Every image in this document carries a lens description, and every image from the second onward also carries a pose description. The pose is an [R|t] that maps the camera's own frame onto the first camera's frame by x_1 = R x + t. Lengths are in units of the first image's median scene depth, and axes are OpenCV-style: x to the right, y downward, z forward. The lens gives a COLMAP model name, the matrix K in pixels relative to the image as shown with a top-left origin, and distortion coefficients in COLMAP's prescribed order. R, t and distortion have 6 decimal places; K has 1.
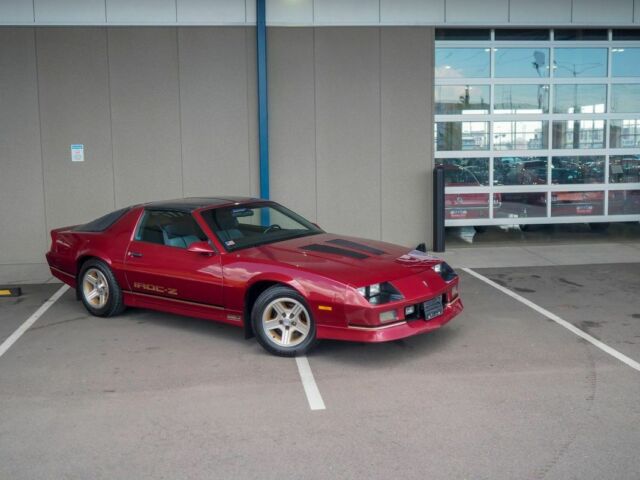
lens RADIAL K [[782.4, 0, 326.2], [0, 782.4, 243.0], [0, 0, 1]] dist [-0.002090, 0.004634]
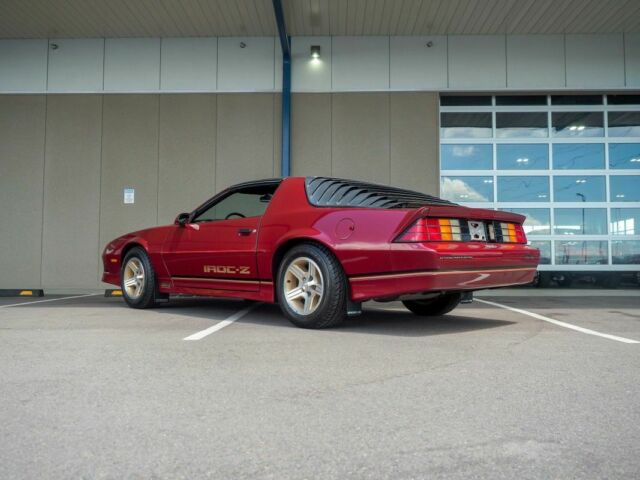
lens RADIAL K [[612.1, 0, 320.0], [0, 612.1, 240.0], [0, 0, 1]] dist [-0.001192, 0.001713]
pose [[0.988023, 0.008358, -0.154082, 0.112124], [-0.035206, 0.984405, -0.172357, 0.100490], [0.150239, 0.175717, 0.972909, 0.152423]]
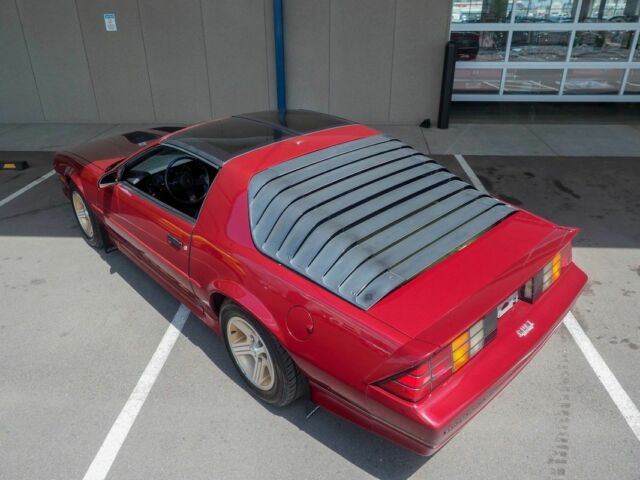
lens RADIAL K [[464.6, 0, 320.0], [0, 464.6, 240.0], [0, 0, 1]] dist [-0.007103, -0.001203]
pose [[0.982202, 0.091588, -0.163985, 0.103926], [-0.030868, 0.939896, 0.340063, -0.058577], [0.185274, -0.328949, 0.925995, 0.357074]]
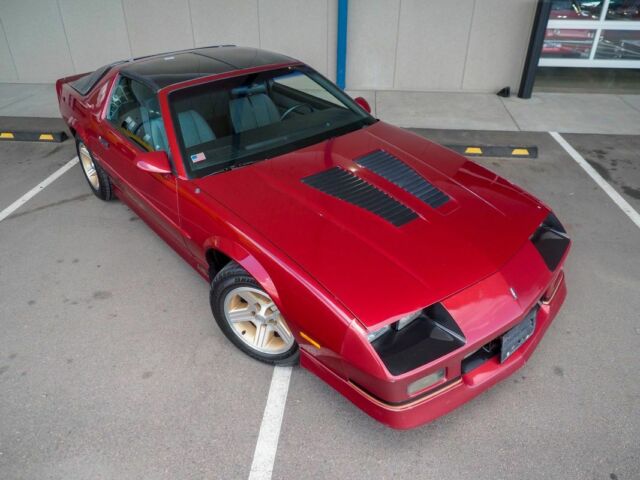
lens RADIAL K [[464.6, 0, 320.0], [0, 464.6, 240.0], [0, 0, 1]] dist [-0.007103, -0.001203]
pose [[0.975138, 0.129509, -0.179813, 0.029518], [-0.042070, 0.904880, 0.423583, -0.062812], [0.217567, -0.405487, 0.887831, 0.410719]]
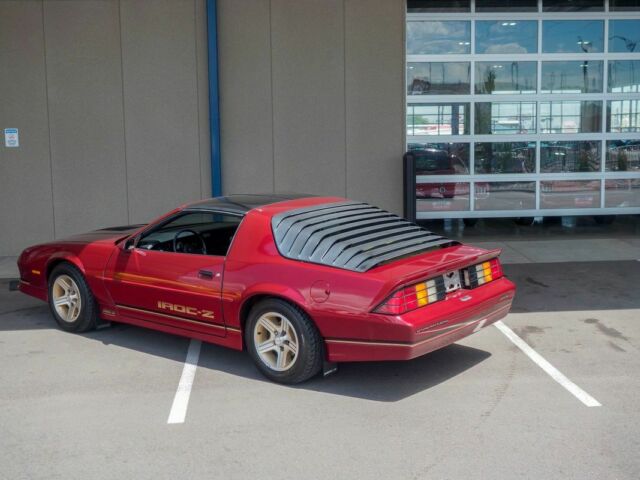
lens RADIAL K [[852.3, 0, 328.7], [0, 852.3, 238.9], [0, 0, 1]] dist [-0.005674, 0.052804]
pose [[0.999204, 0.005103, -0.039573, 0.094984], [-0.004943, 0.999979, 0.004126, -0.001857], [0.039593, -0.003927, 0.999208, 0.012906]]
